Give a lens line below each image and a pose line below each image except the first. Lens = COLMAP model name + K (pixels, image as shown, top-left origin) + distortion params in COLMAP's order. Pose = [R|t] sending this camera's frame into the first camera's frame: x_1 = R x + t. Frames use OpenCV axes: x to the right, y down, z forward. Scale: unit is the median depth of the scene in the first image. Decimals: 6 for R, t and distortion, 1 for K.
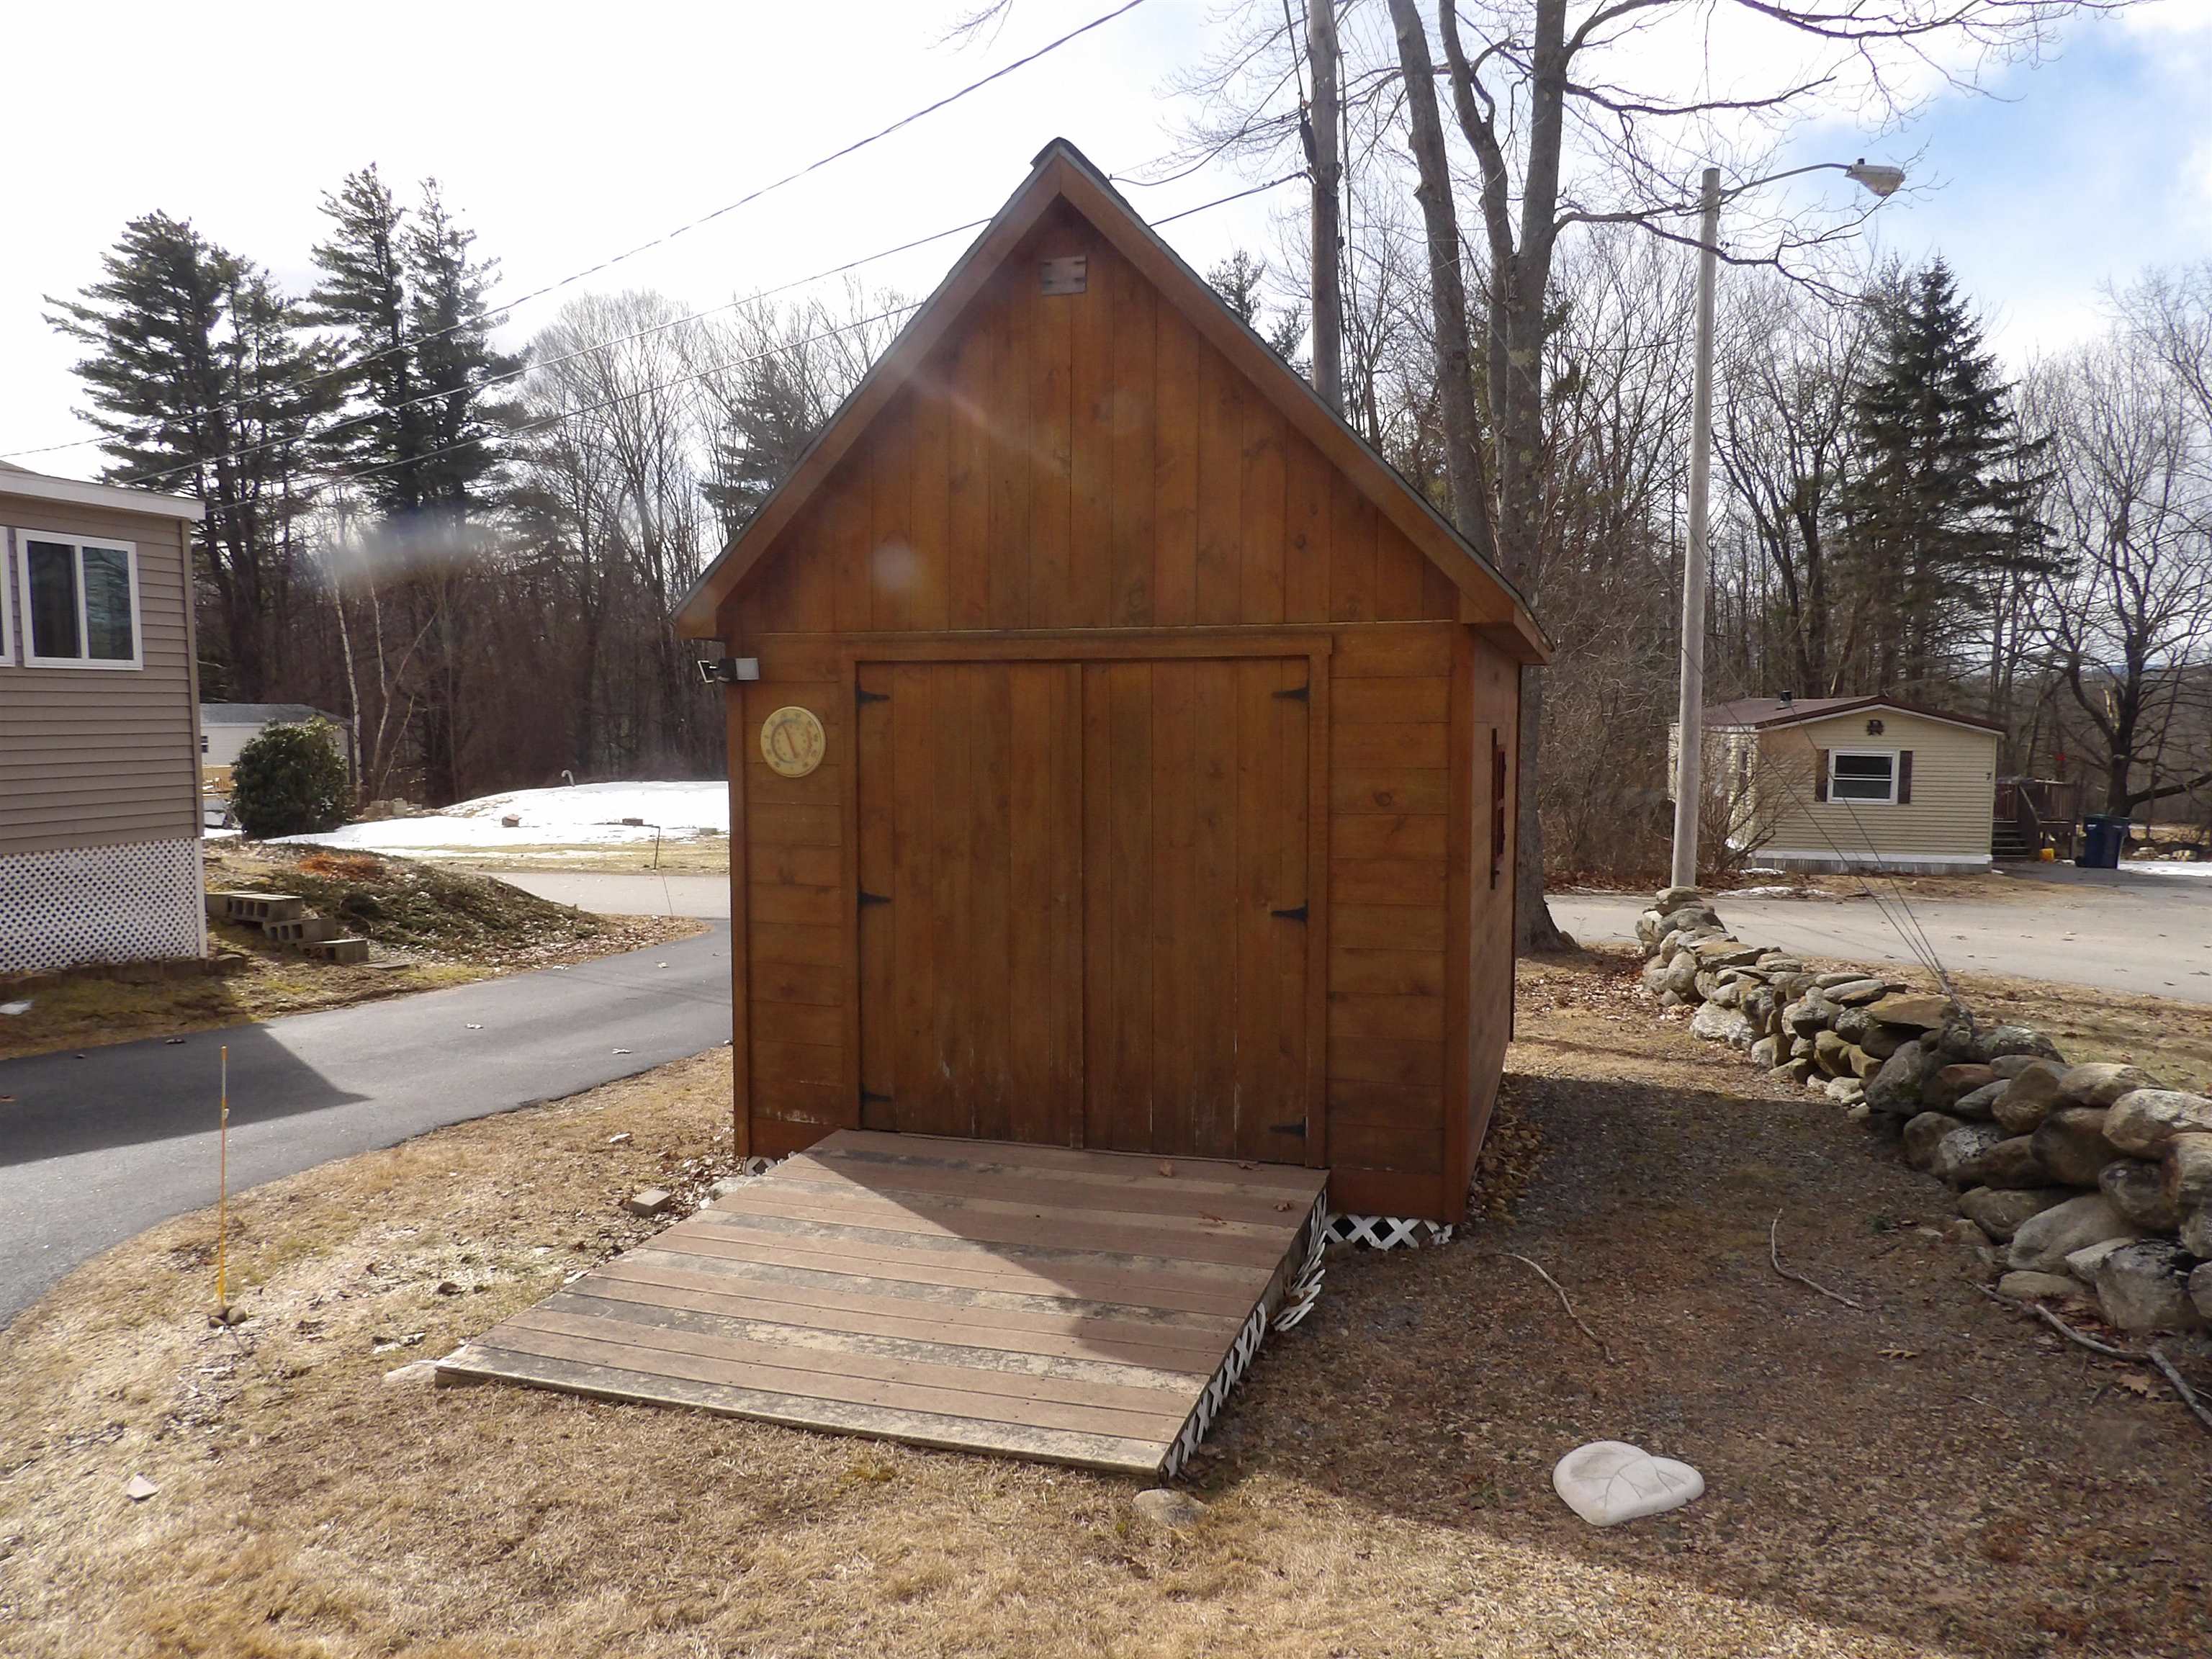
lens RADIAL K [[1559.2, 0, 1111.8], [0, 1559.2, 889.5], [0, 0, 1]] dist [0.054858, -0.059983]
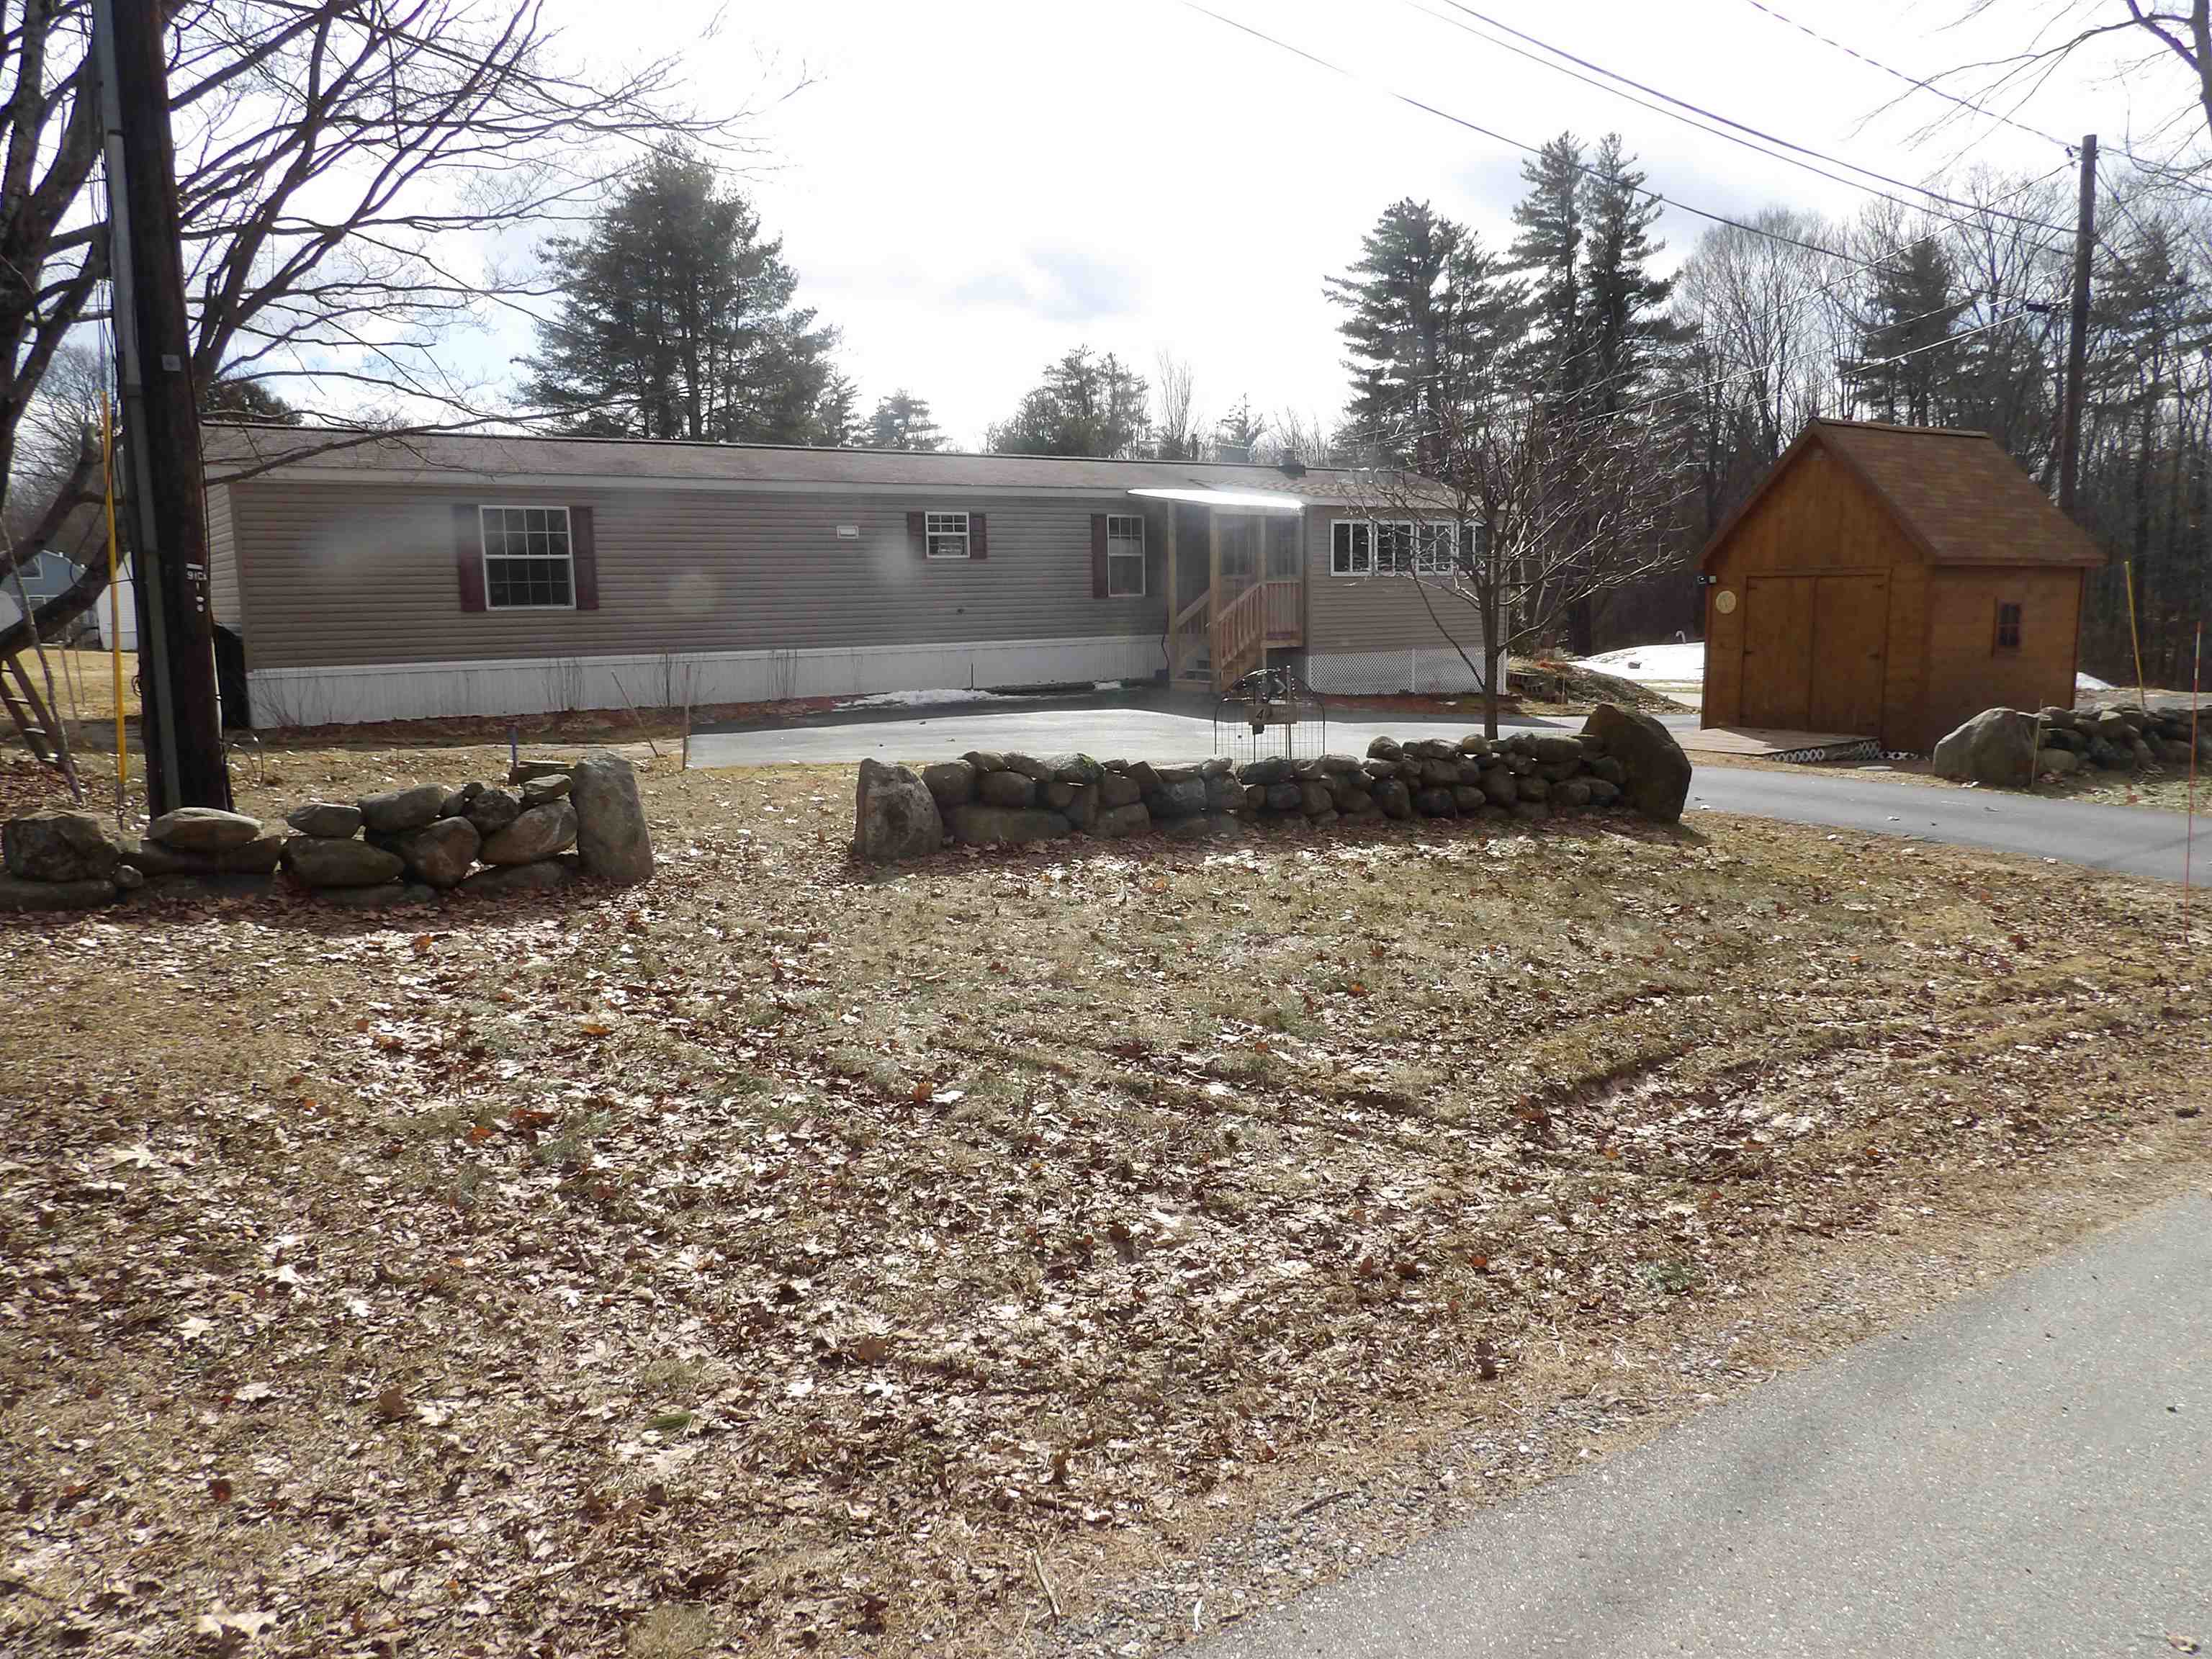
lens RADIAL K [[1591.7, 0, 1106.0], [0, 1591.7, 829.5], [0, 0, 1]] dist [-0.027746, 0.053201]
pose [[0.775865, 0.086926, -0.624881, 0.068731], [-0.059426, 0.996128, 0.064786, 0.018194], [0.628094, -0.013131, 0.778027, -0.181097]]
